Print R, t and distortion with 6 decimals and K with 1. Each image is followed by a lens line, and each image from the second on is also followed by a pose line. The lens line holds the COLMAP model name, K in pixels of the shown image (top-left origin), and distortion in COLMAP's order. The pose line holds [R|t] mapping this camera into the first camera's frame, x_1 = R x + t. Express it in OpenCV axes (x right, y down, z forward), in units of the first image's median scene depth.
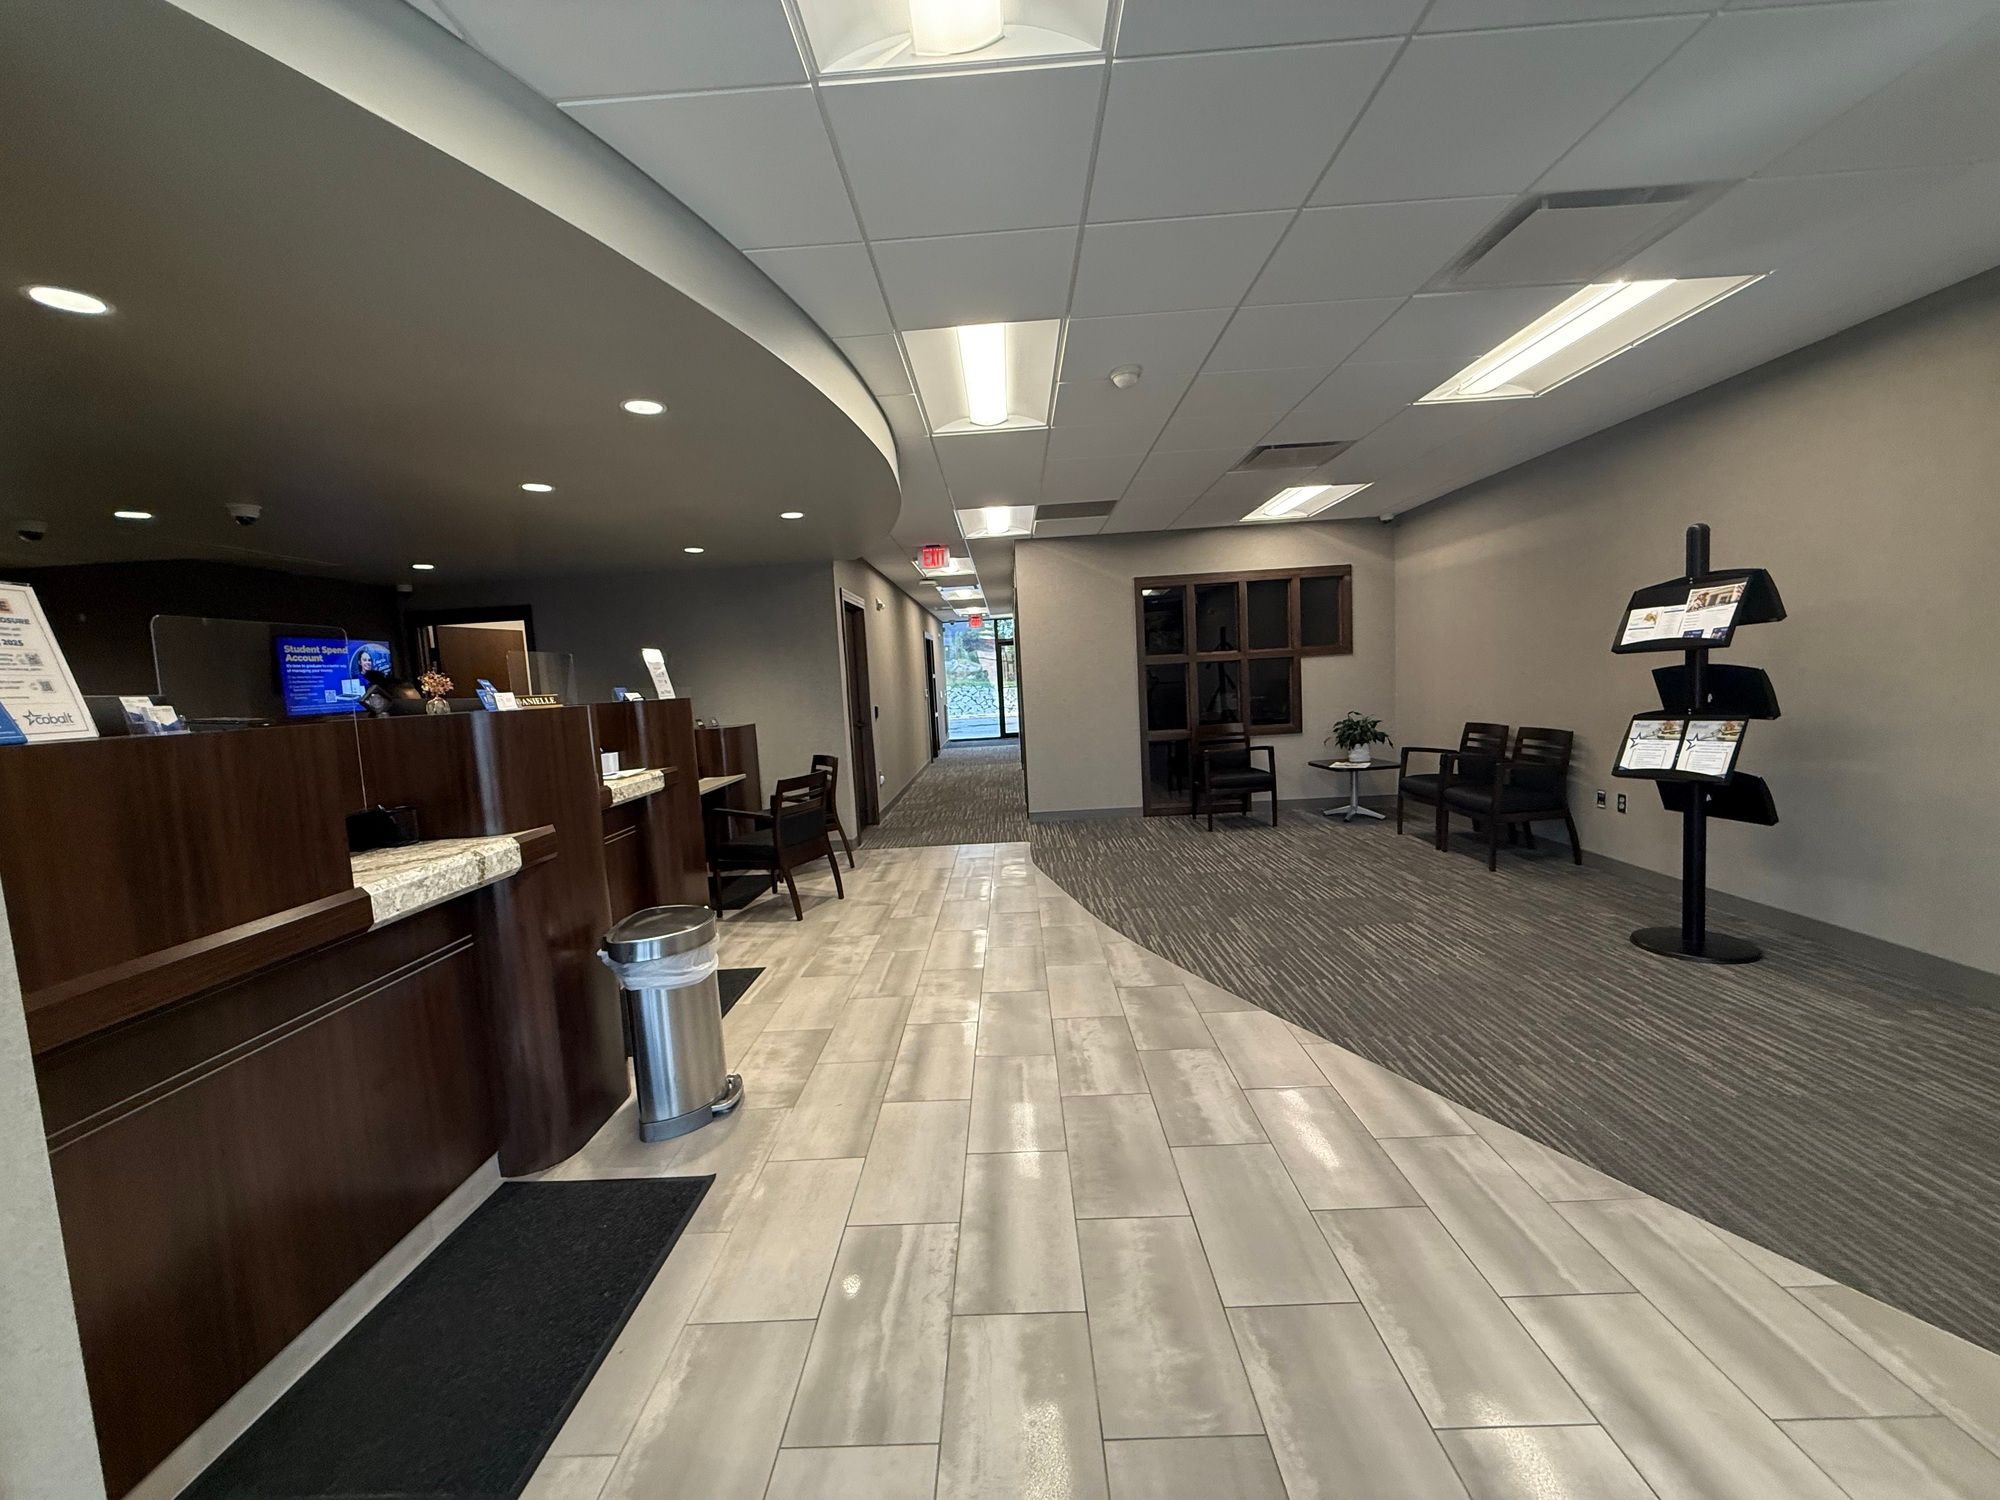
lens RADIAL K [[795.5, 0, 988.3], [0, 795.5, 748.1], [0, 0, 1]] dist [0.000199, 0.000022]
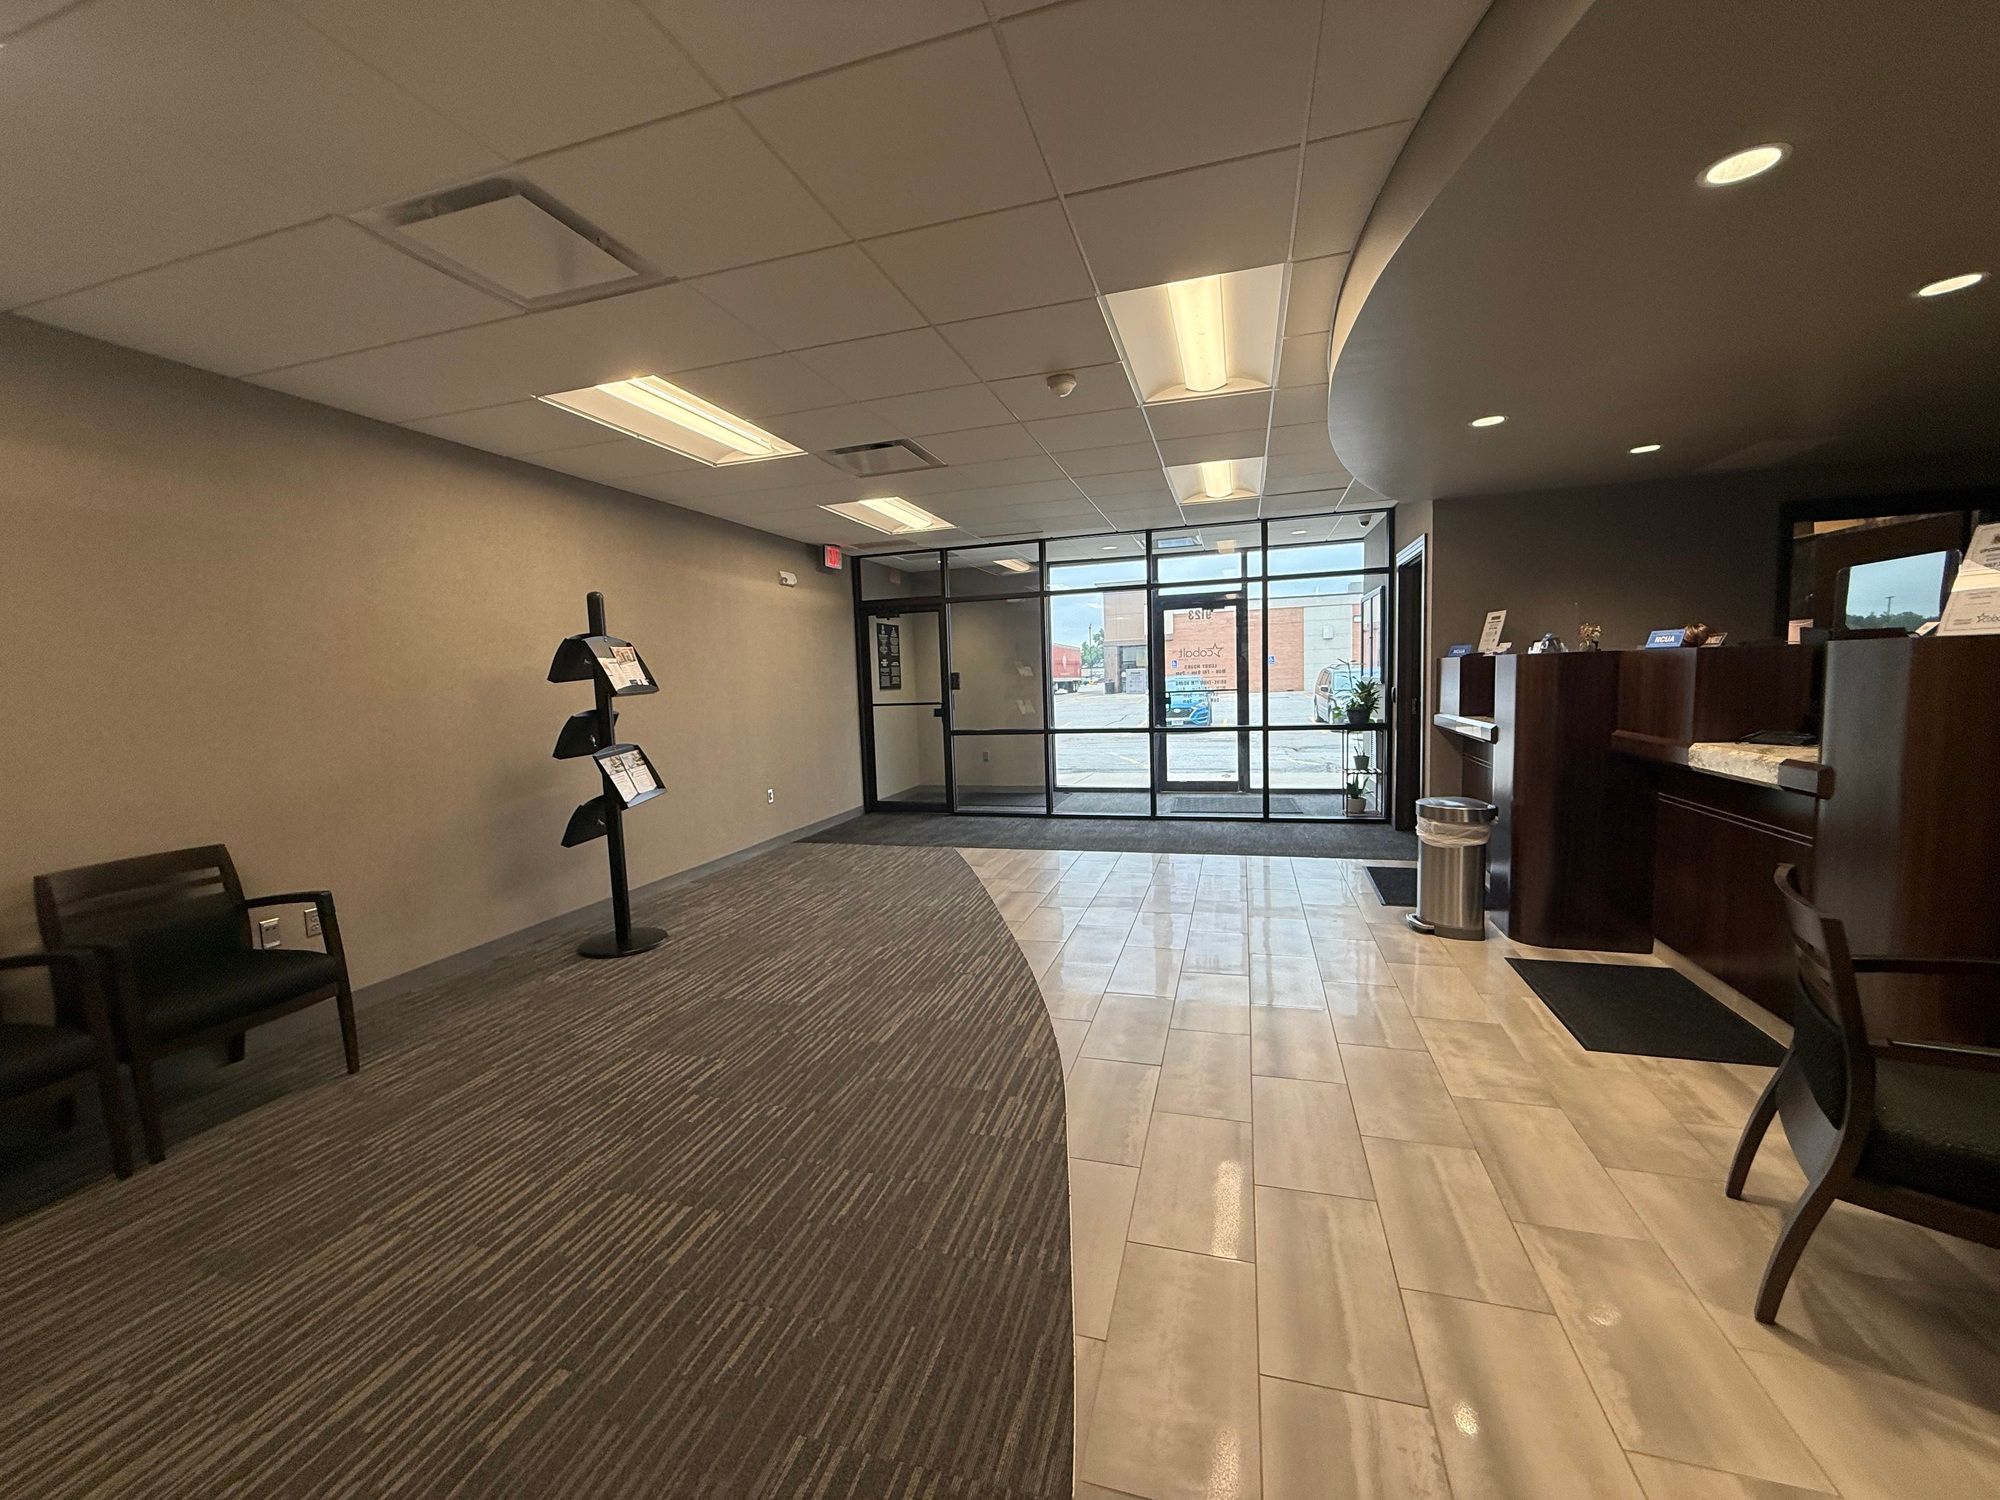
lens RADIAL K [[795.5, 0, 993.4], [0, 795.5, 750.8], [0, 0, 1]] dist [-0.001274, 0.000281]
pose [[-0.958471, 0.068123, 0.276933, 0.003635], [0.116795, 0.979648, 0.163247, -0.165578], [-0.260176, 0.188812, -0.946921, 1.932785]]
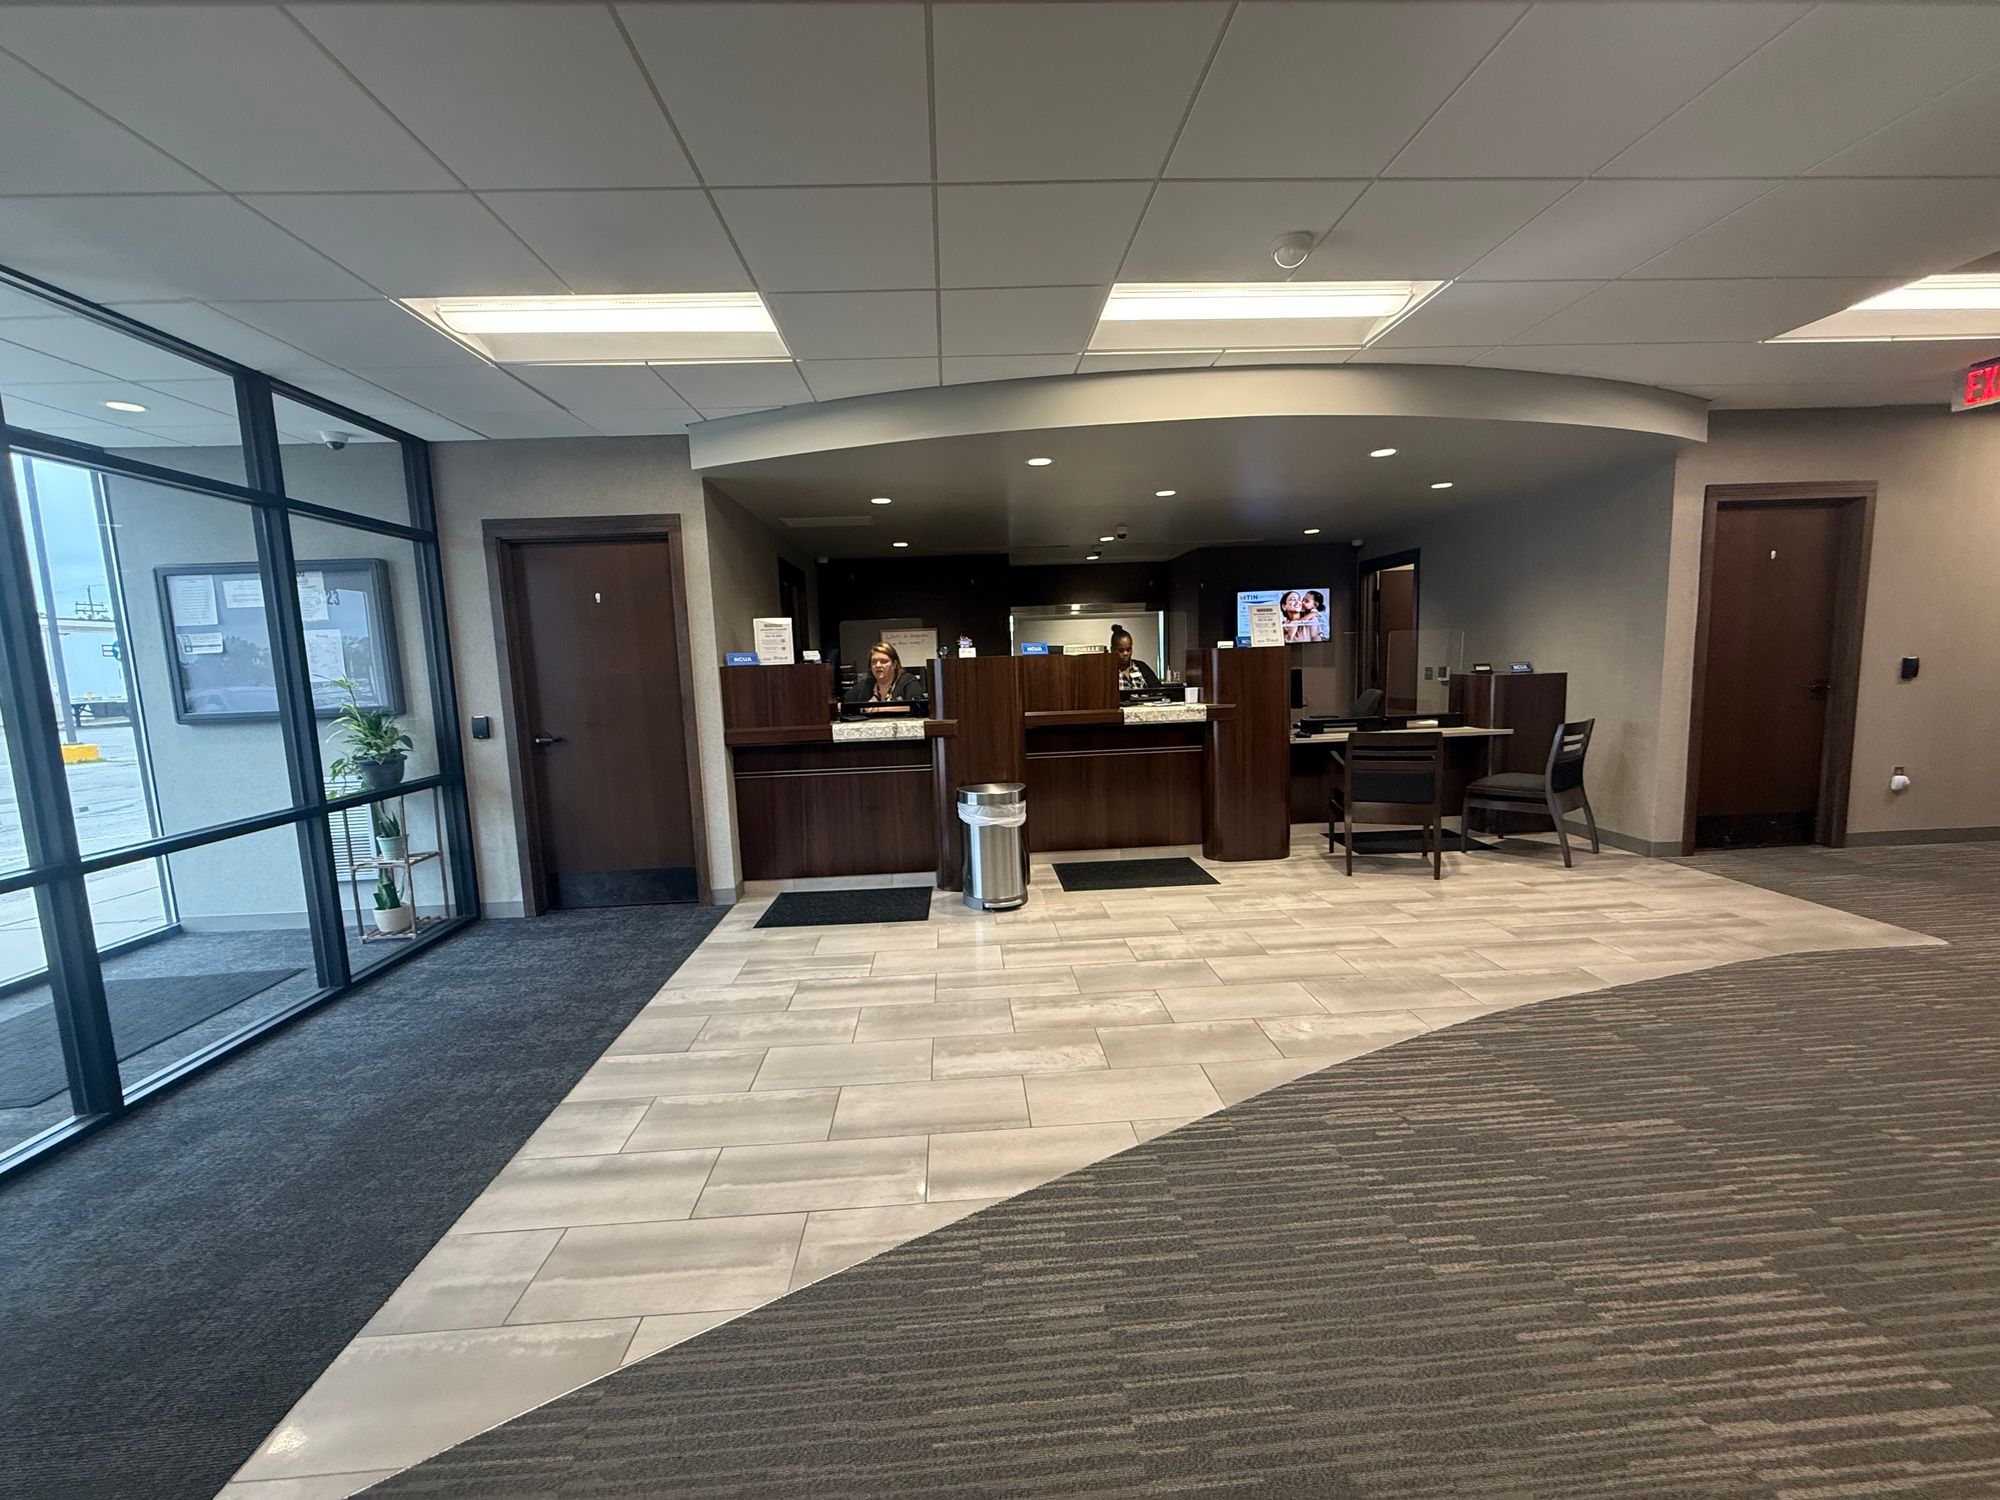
lens RADIAL K [[795.5, 0, 993.4], [0, 795.5, 750.8], [0, 0, 1]] dist [-0.001274, 0.000281]
pose [[0.078358, 0.169634, -0.982387, 0.895529], [-0.055346, 0.984637, 0.165608, -0.100080], [0.995388, 0.041395, 0.086543, 0.624647]]
